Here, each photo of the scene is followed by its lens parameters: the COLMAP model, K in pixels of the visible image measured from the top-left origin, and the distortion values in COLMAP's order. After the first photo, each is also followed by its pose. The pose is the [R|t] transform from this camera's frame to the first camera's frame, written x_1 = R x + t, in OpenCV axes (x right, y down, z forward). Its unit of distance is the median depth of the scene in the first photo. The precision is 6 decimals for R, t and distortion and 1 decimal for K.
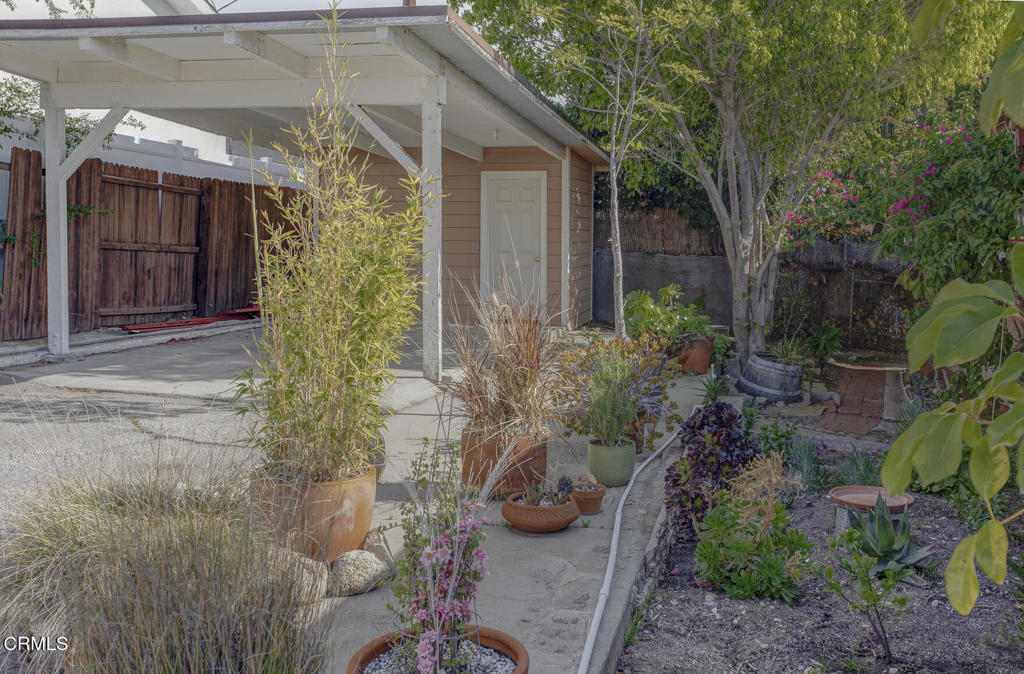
lens RADIAL K [[1040.9, 0, 512.5], [0, 1040.9, 336.7], [0, 0, 1]] dist [0.022284, 0.000000]
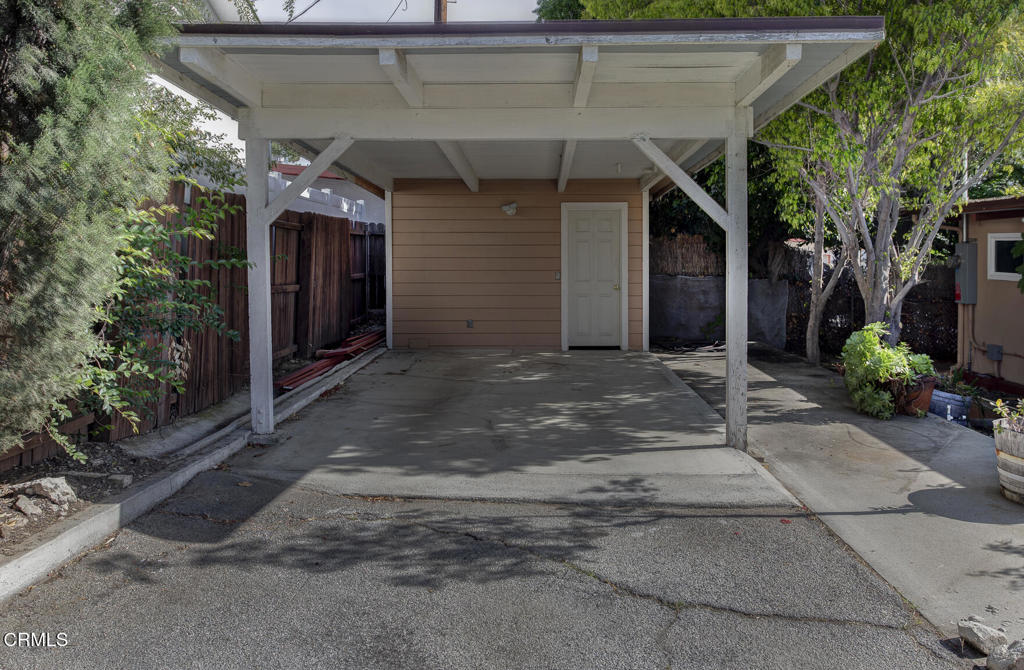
lens RADIAL K [[833.8, 0, 512.6], [0, 833.8, 328.7], [0, 0, 1]] dist [0.004294, 0.000014]
pose [[0.982497, -0.031187, 0.183650, -0.267708], [0.029968, 0.999507, 0.009412, -0.050019], [-0.183853, -0.003743, 0.982947, 0.228323]]
